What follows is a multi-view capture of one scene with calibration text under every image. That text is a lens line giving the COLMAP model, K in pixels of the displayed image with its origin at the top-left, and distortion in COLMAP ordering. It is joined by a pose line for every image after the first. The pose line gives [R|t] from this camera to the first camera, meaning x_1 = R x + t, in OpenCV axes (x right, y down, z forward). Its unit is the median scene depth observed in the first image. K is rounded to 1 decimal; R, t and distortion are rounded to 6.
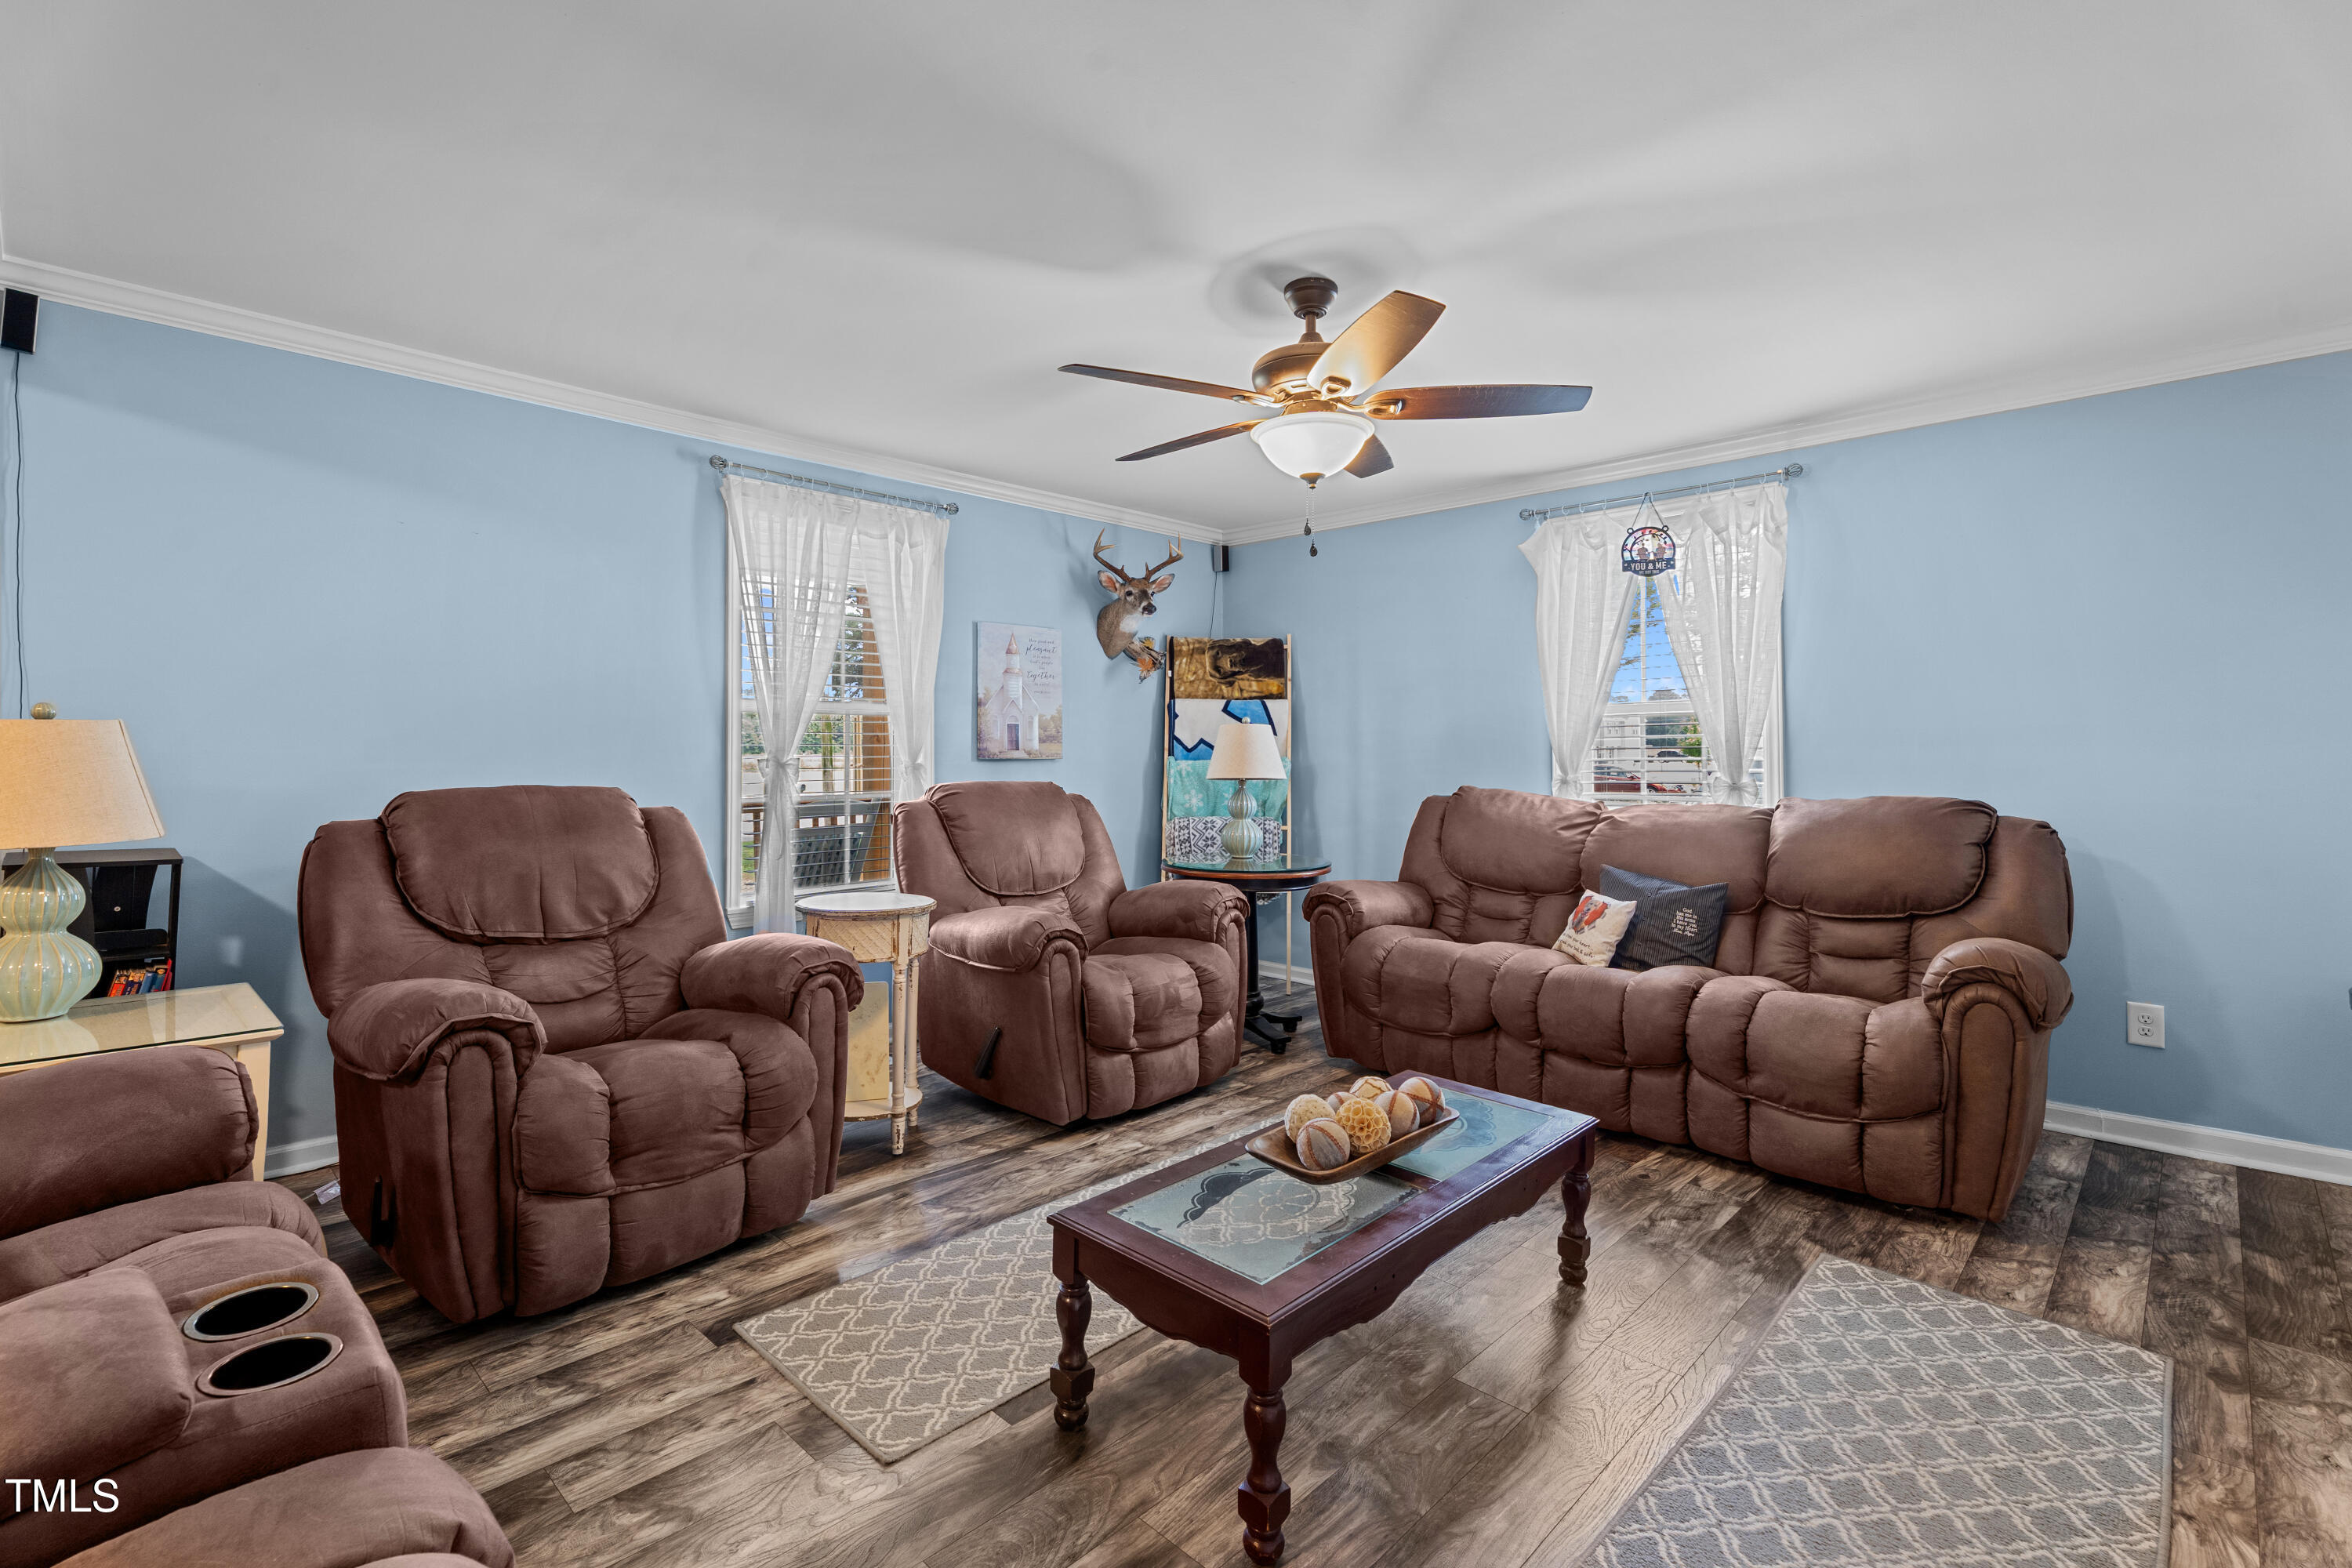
lens RADIAL K [[1070.6, 0, 1170.1], [0, 1070.6, 733.1], [0, 0, 1]] dist [0.003427, 0.000450]
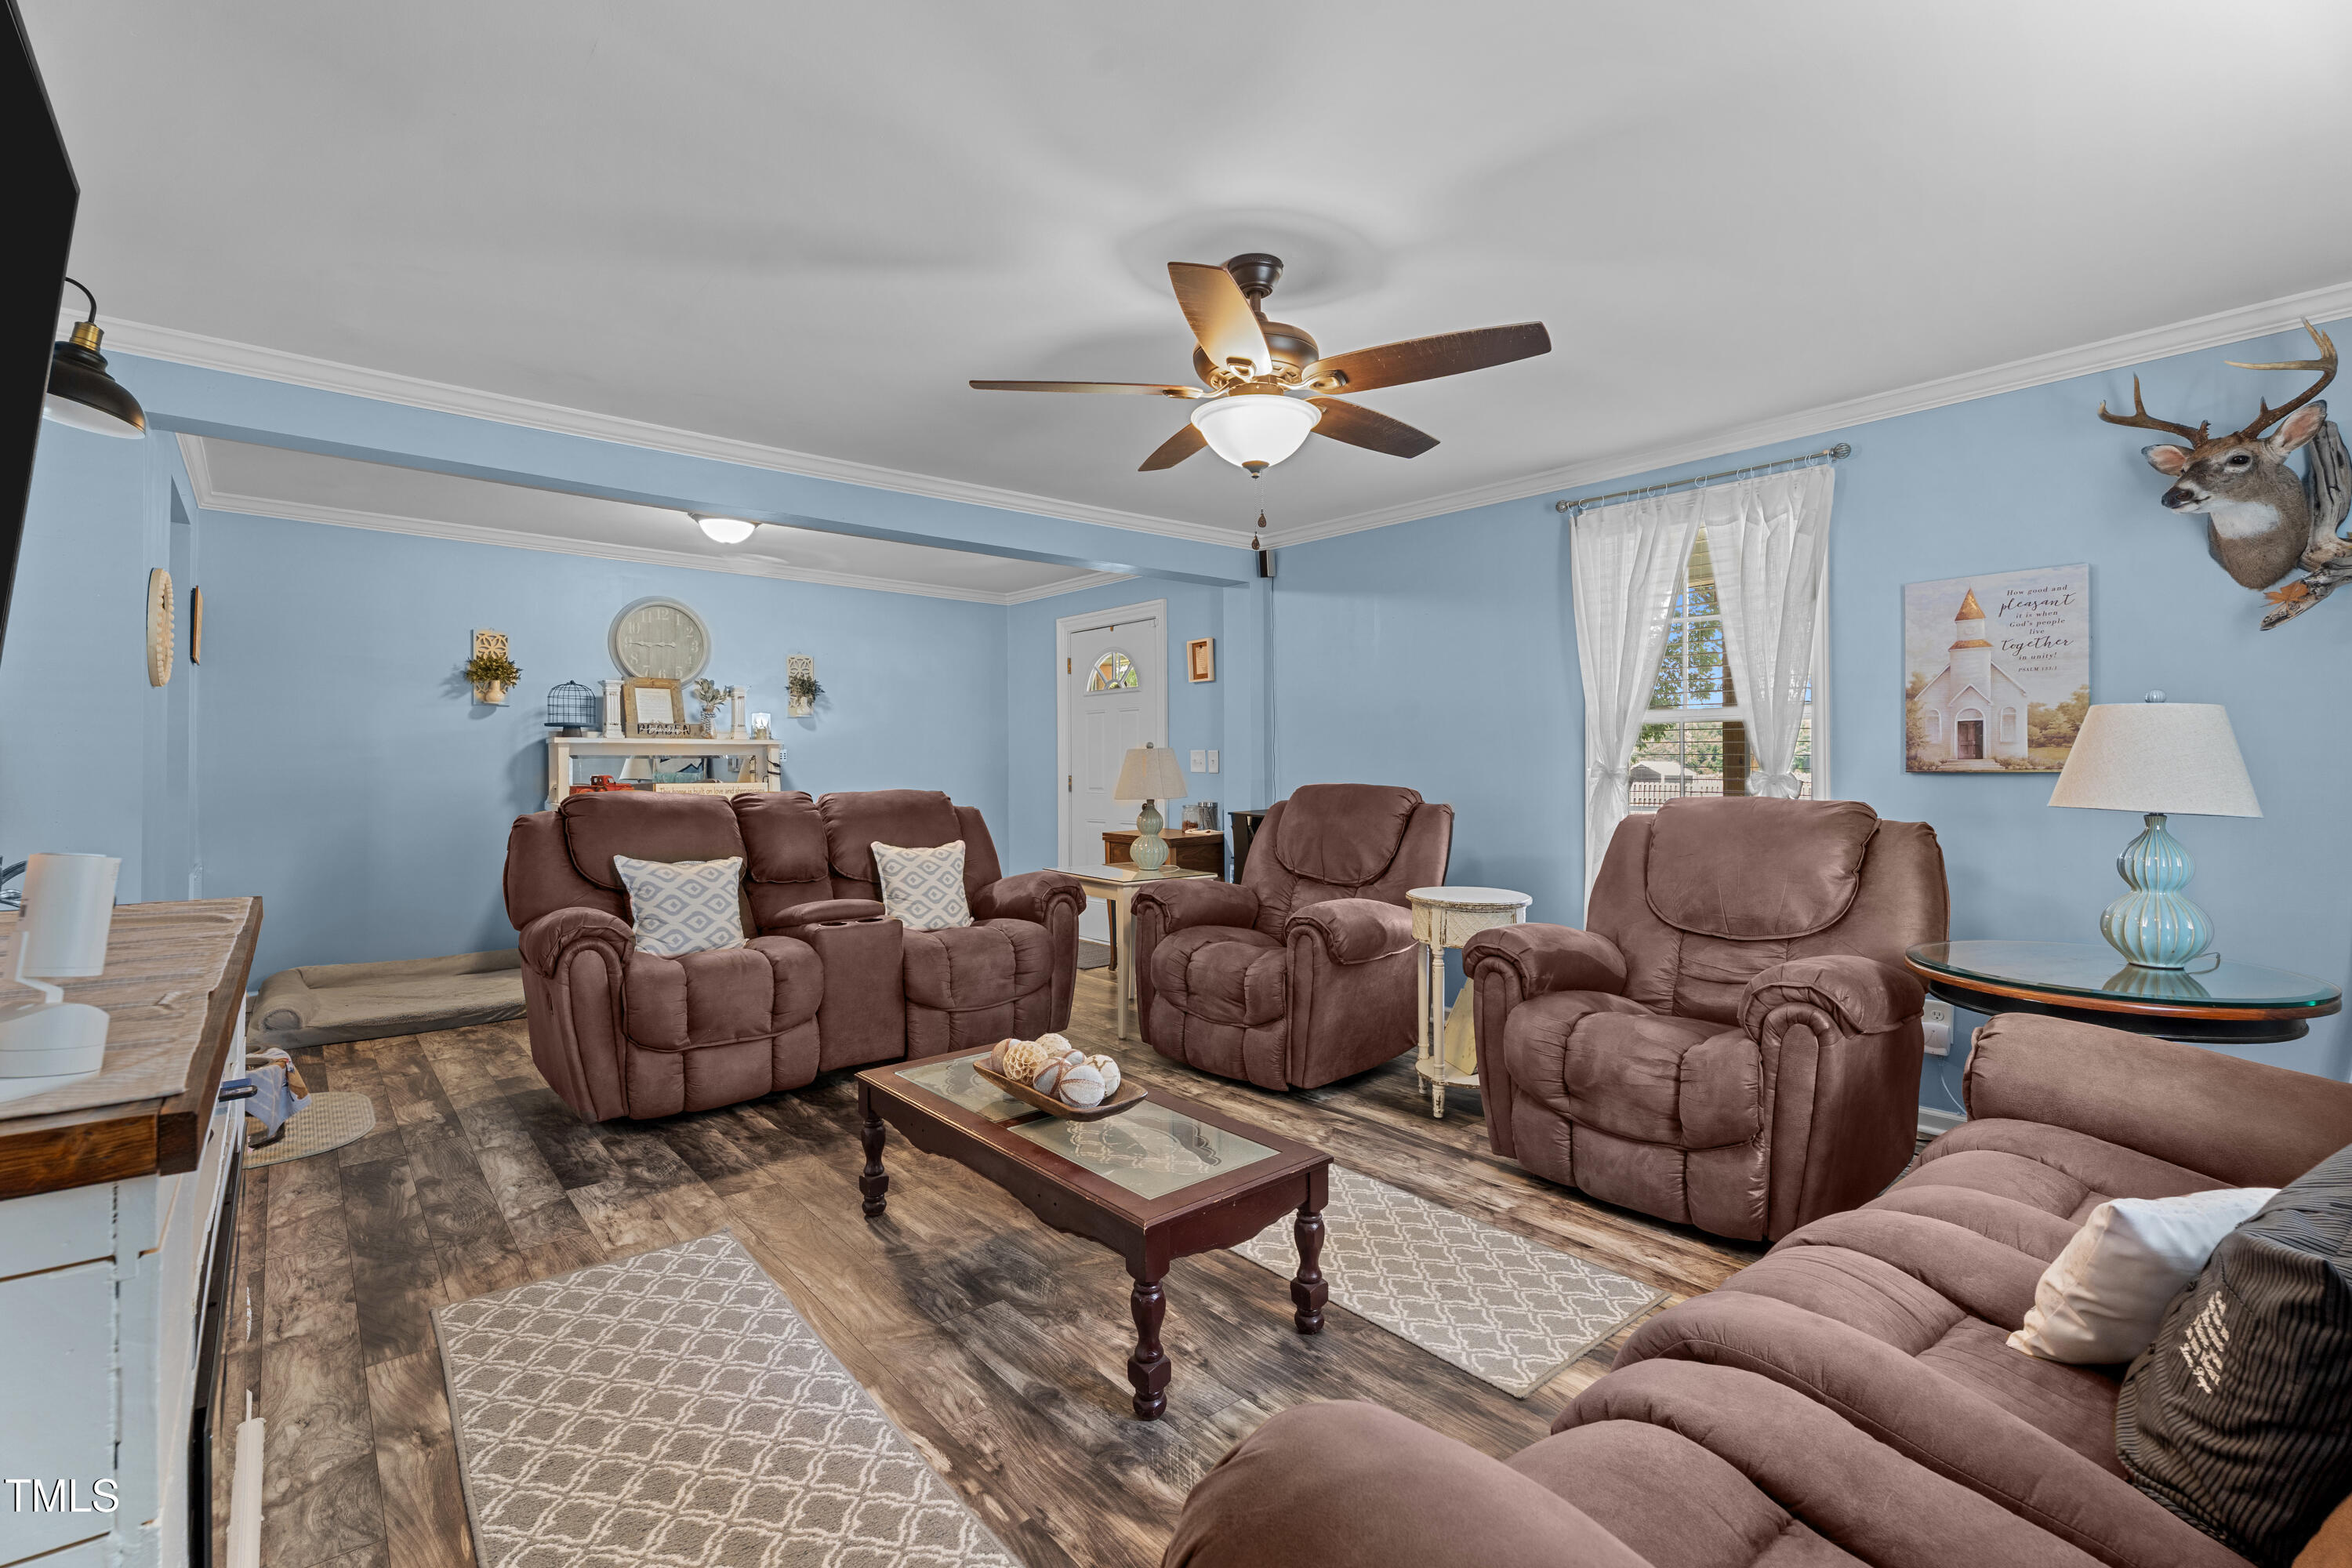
lens RADIAL K [[1070.6, 0, 1176.1], [0, 1070.6, 774.1], [0, 0, 1]] dist [0.003427, 0.000450]
pose [[-0.107529, 0.004201, -0.994193, 0.846277], [0.016453, 0.999862, 0.002445, 0.022723], [0.994066, -0.016094, -0.107583, 0.805901]]
